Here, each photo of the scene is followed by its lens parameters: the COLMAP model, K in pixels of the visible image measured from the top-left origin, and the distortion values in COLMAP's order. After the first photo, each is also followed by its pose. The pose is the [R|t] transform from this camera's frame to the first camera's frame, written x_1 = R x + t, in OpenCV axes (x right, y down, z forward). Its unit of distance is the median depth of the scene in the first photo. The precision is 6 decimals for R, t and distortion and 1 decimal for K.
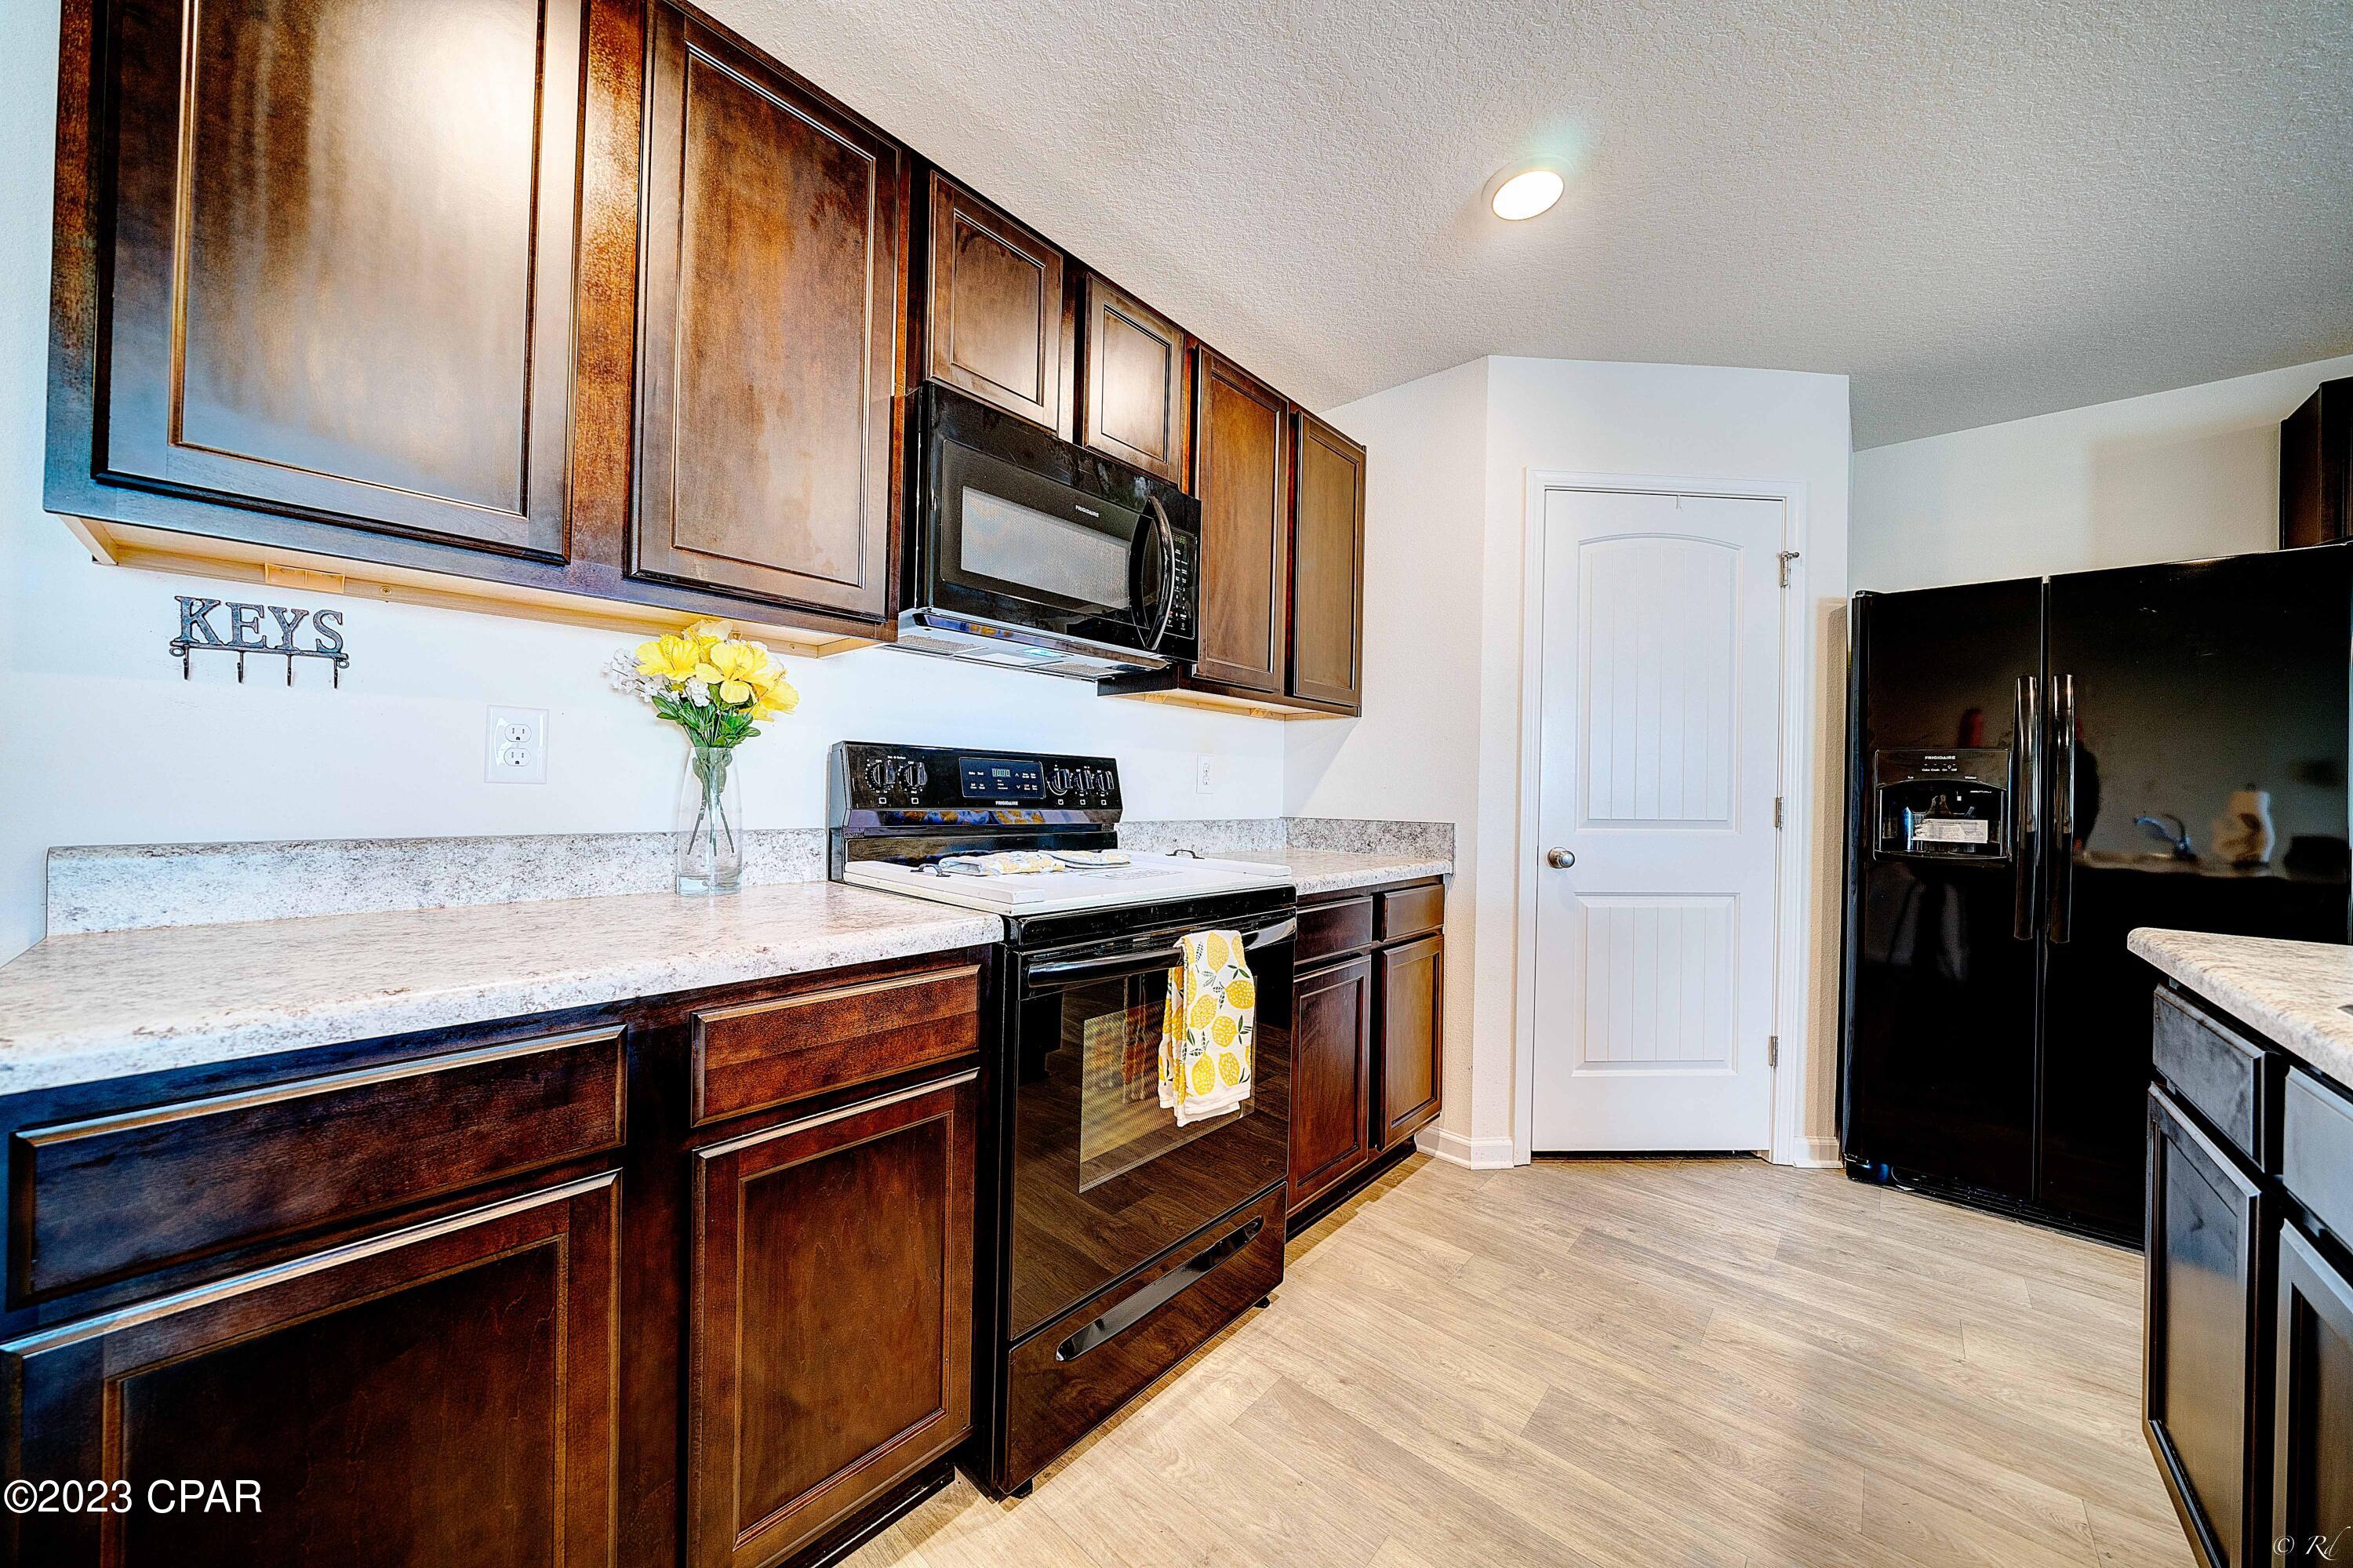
lens RADIAL K [[800.8, 0, 1178.1], [0, 800.8, 784.7], [0, 0, 1]] dist [-0.002606, -0.000172]
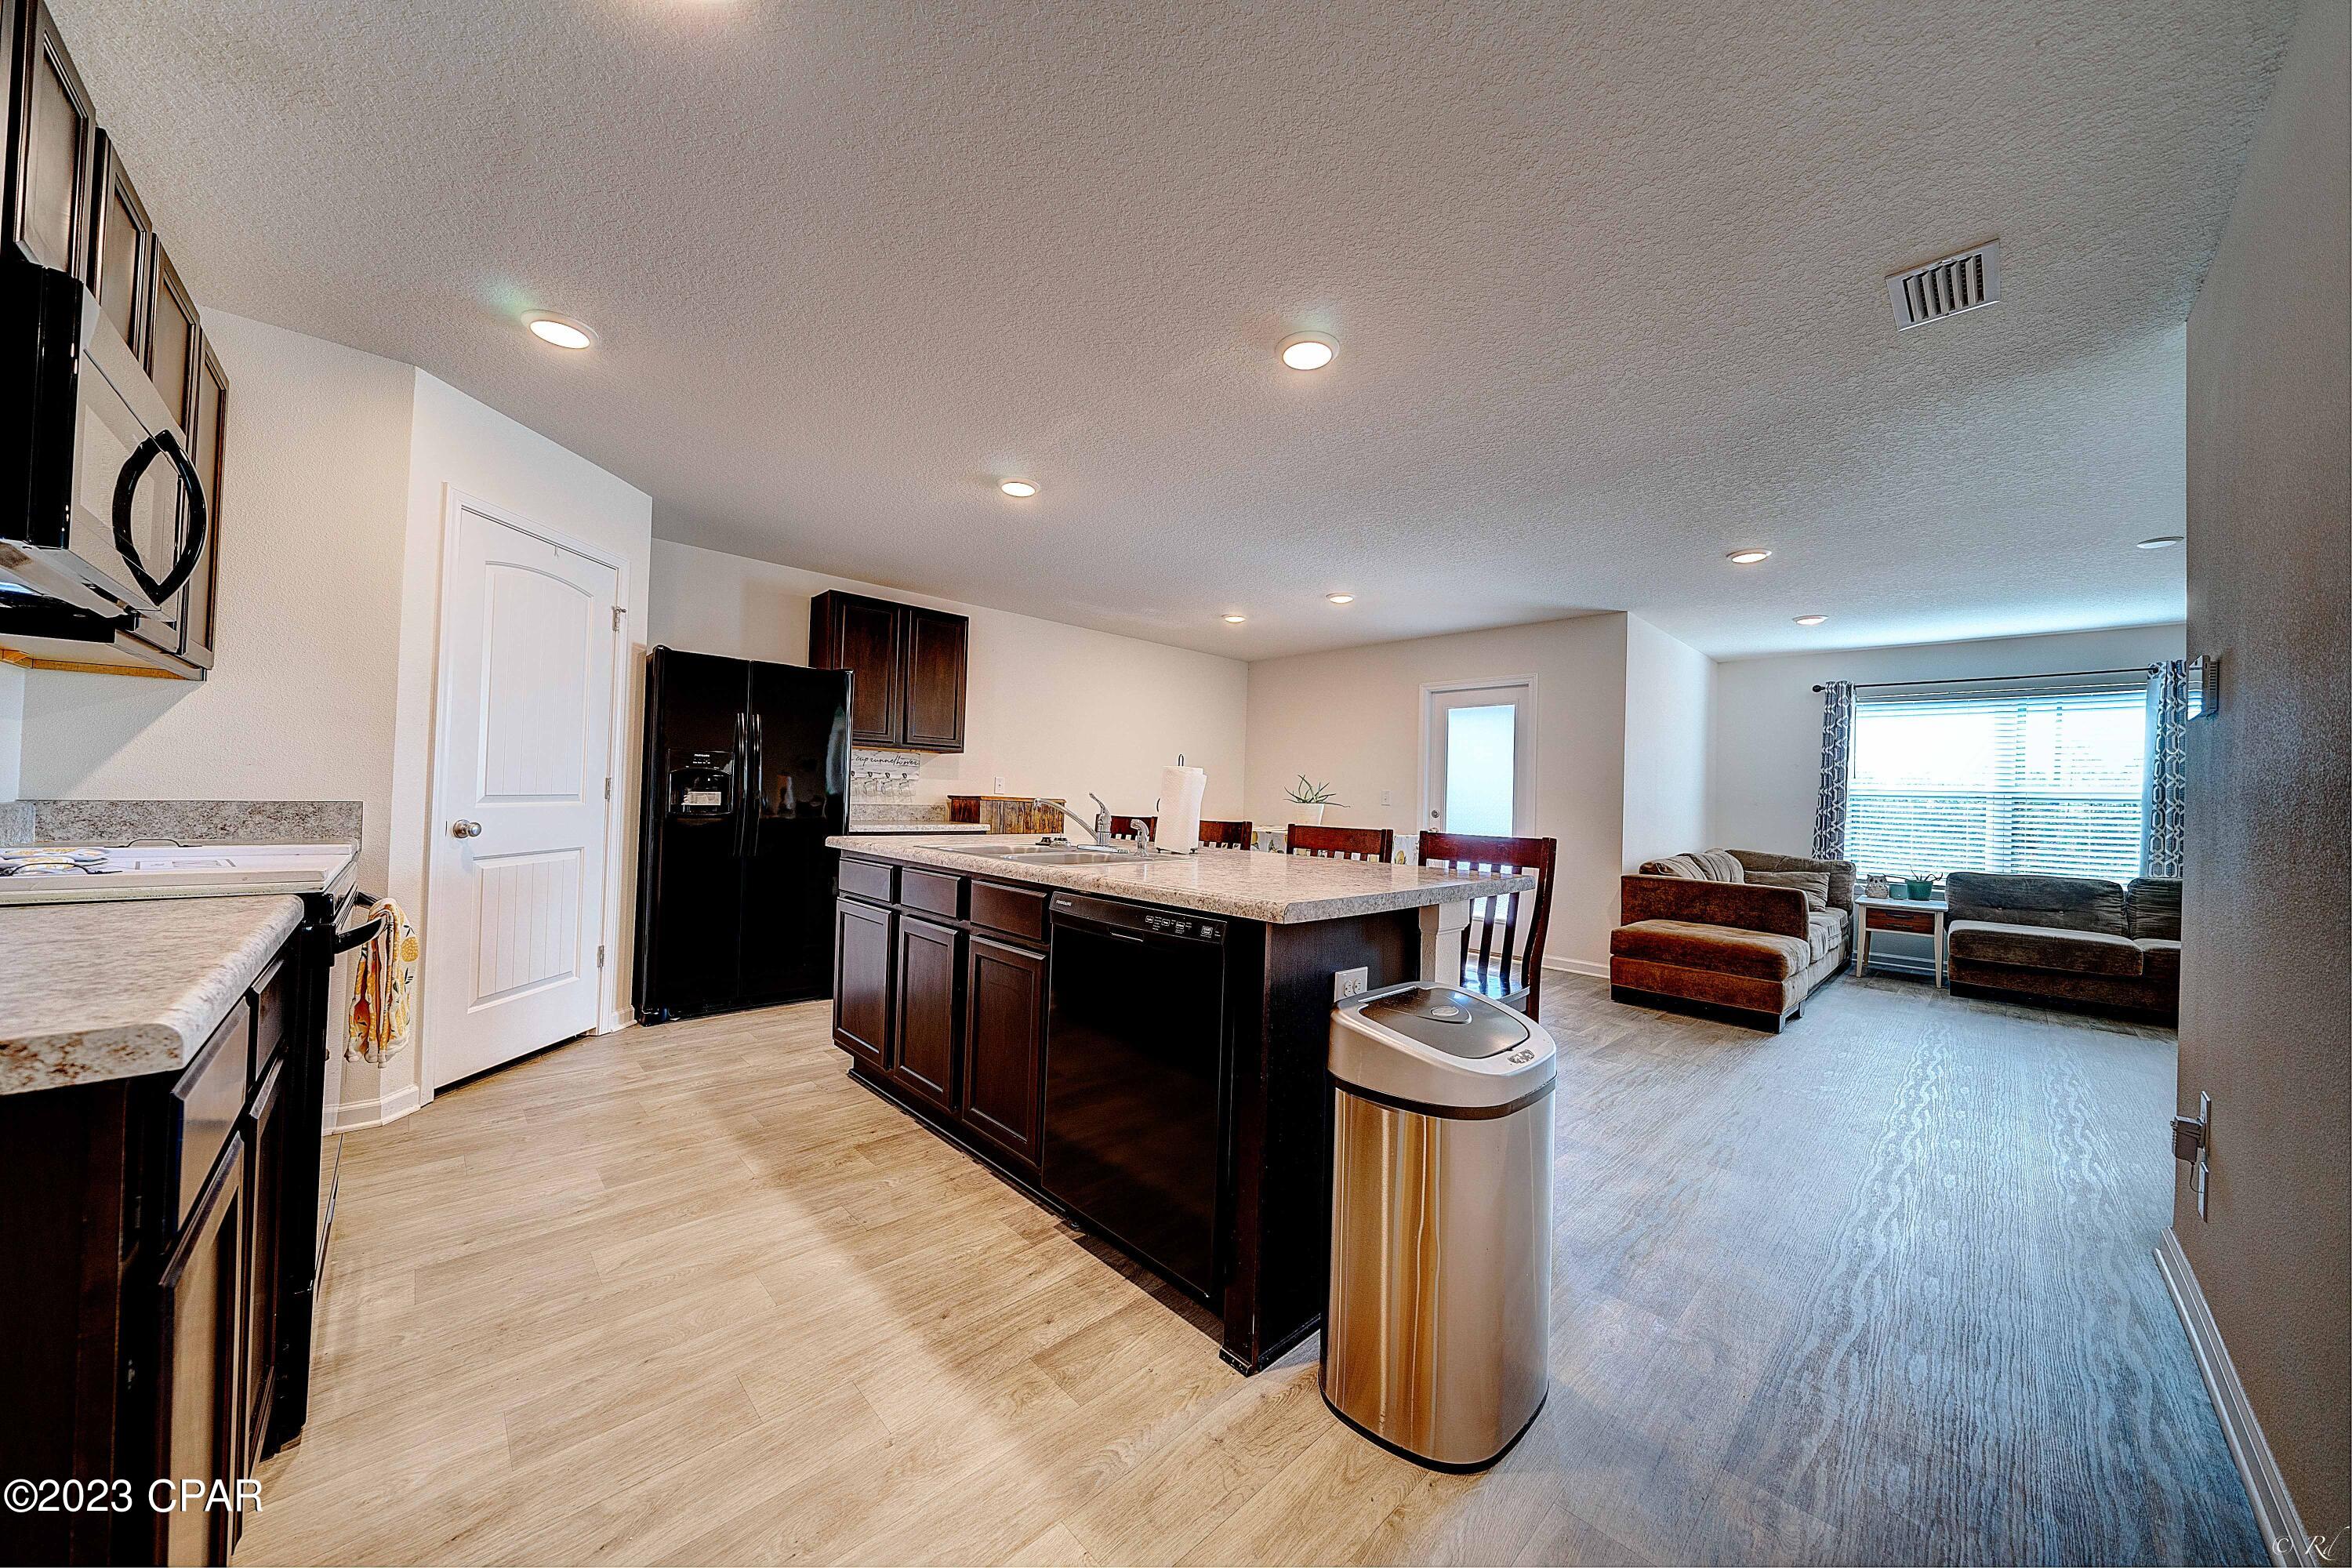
lens RADIAL K [[802.1, 0, 1174.8], [0, 802.1, 784.7], [0, 0, 1]] dist [-0.002665, -0.000176]
pose [[0.079951, -0.004534, 0.996788, -0.768797], [-0.031076, 0.999492, 0.007038, -0.017308], [-0.996314, -0.031539, 0.079770, -0.155141]]
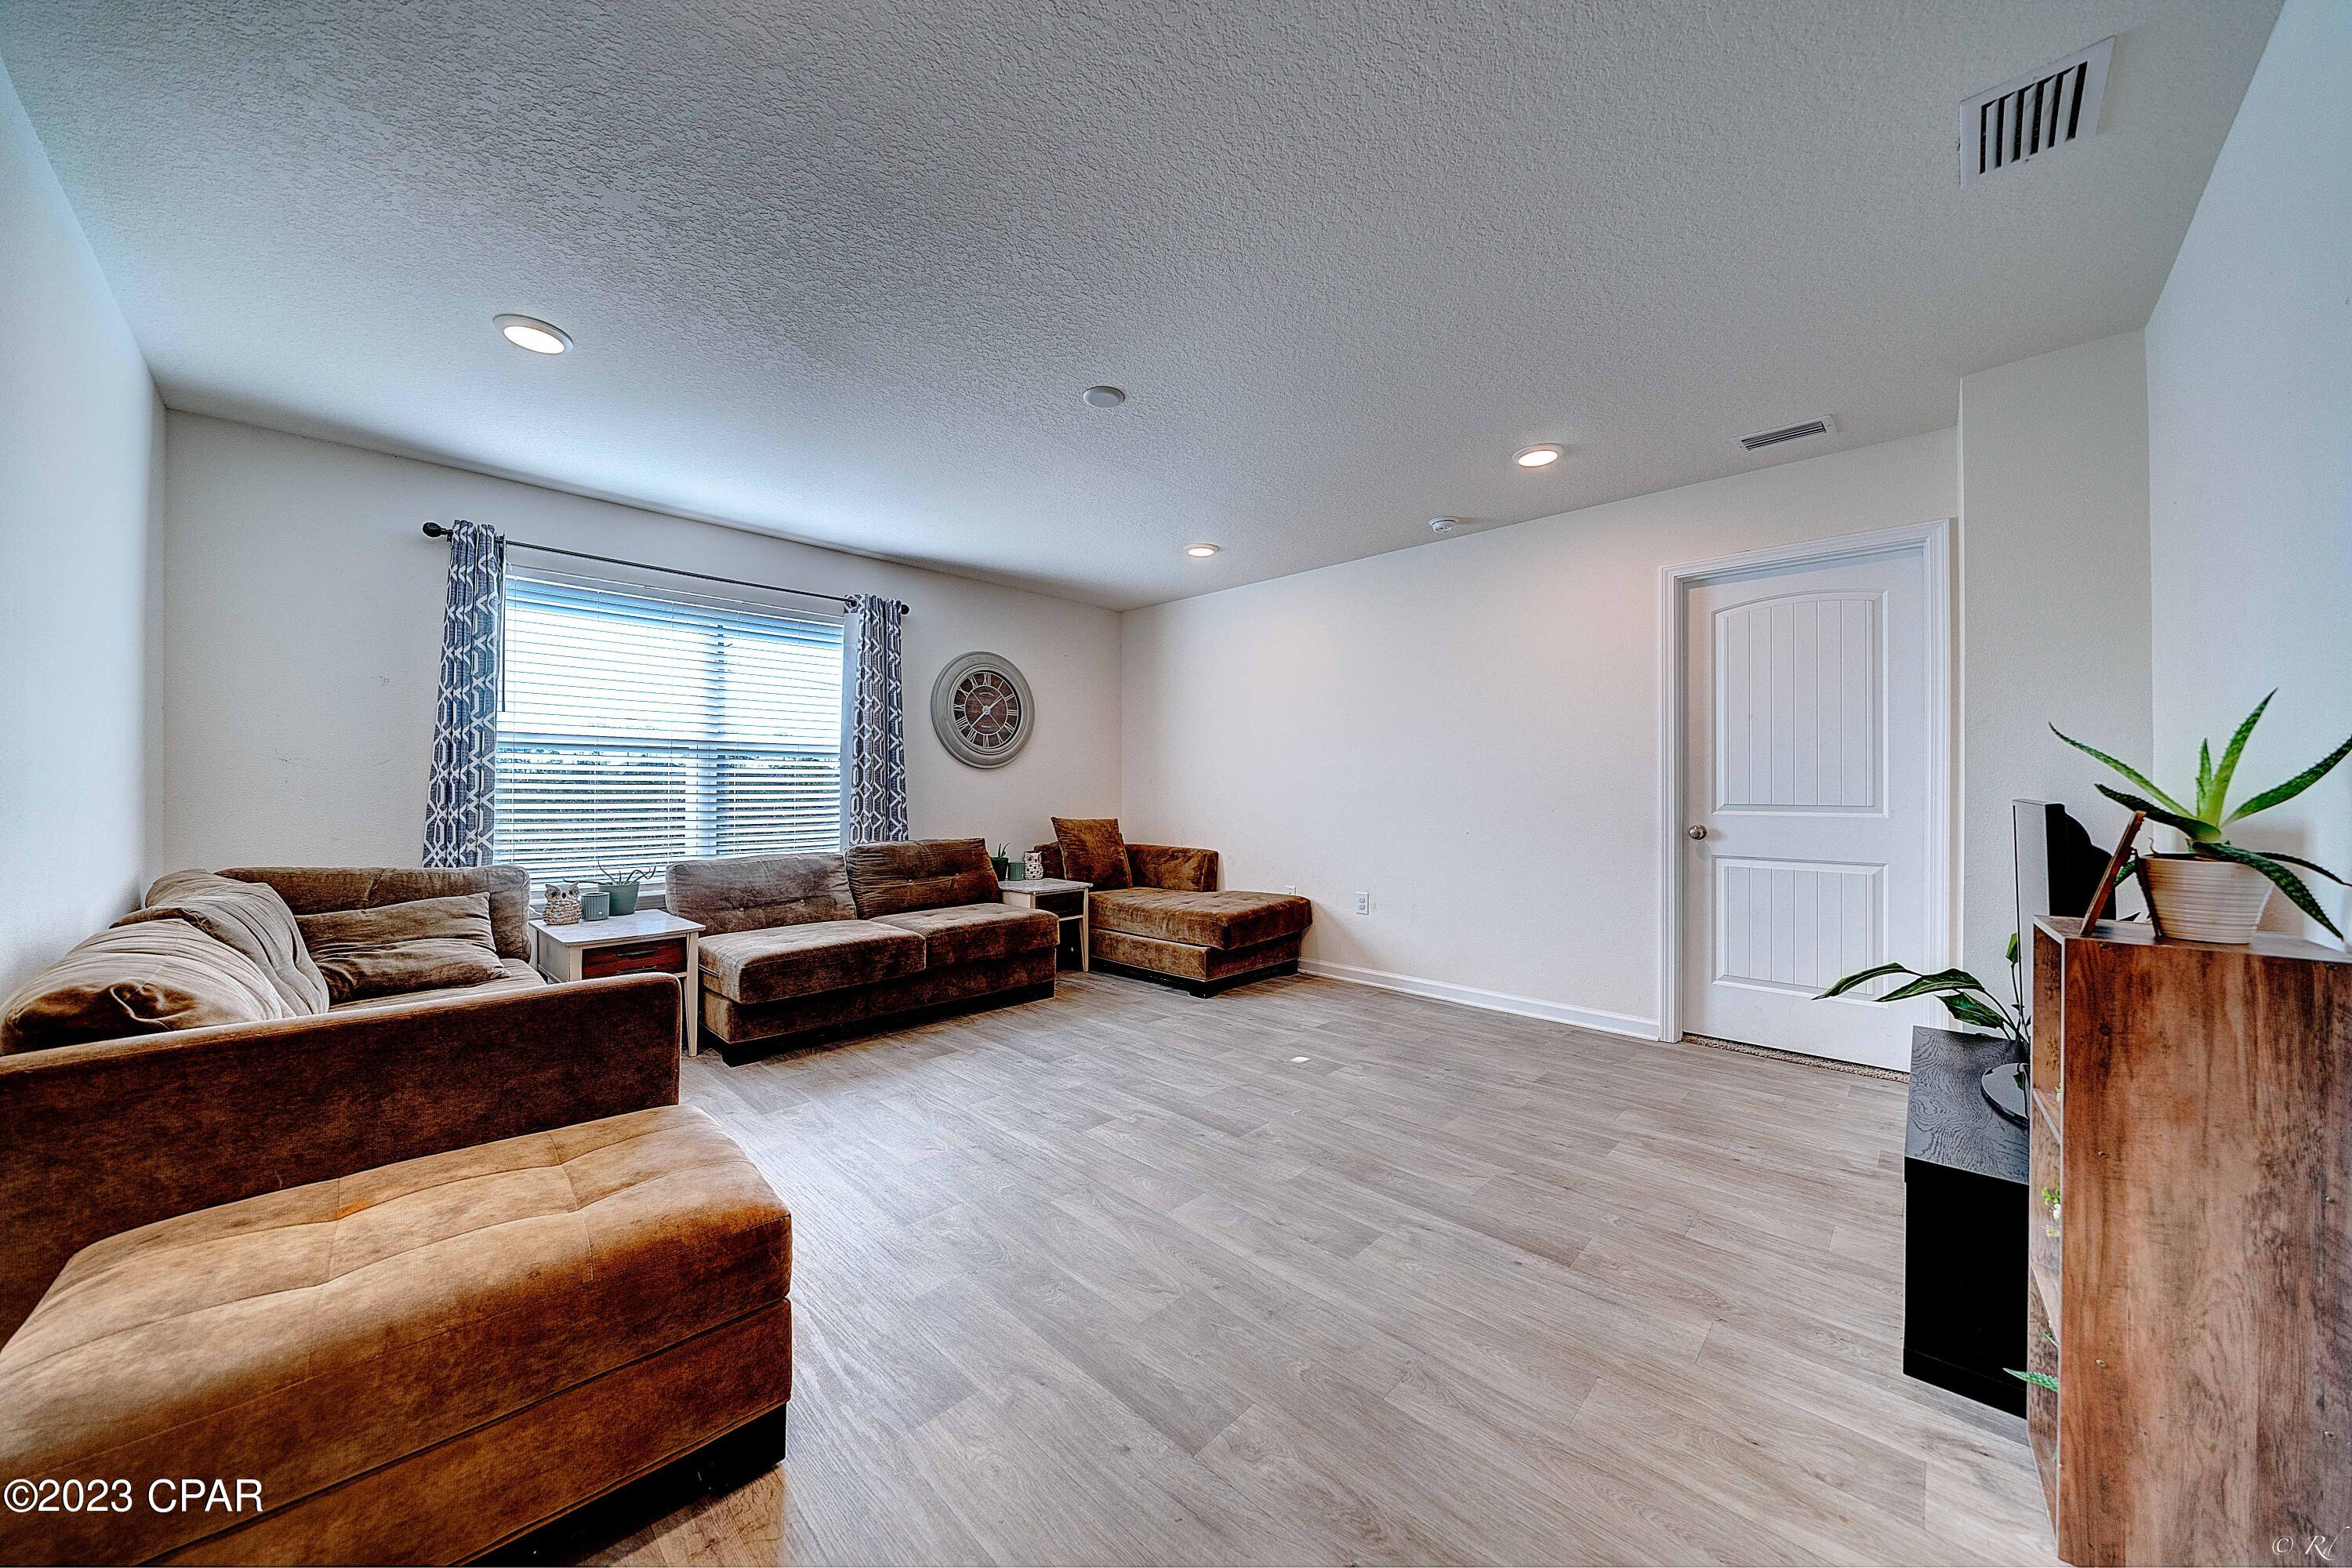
lens RADIAL K [[802.1, 0, 1174.8], [0, 802.1, 784.7], [0, 0, 1]] dist [-0.002665, -0.000176]
pose [[-0.998609, -0.024677, 0.046595, 1.157249], [-0.024996, 0.999668, -0.006284, 0.032495], [-0.046425, -0.007440, -0.998894, -0.955204]]
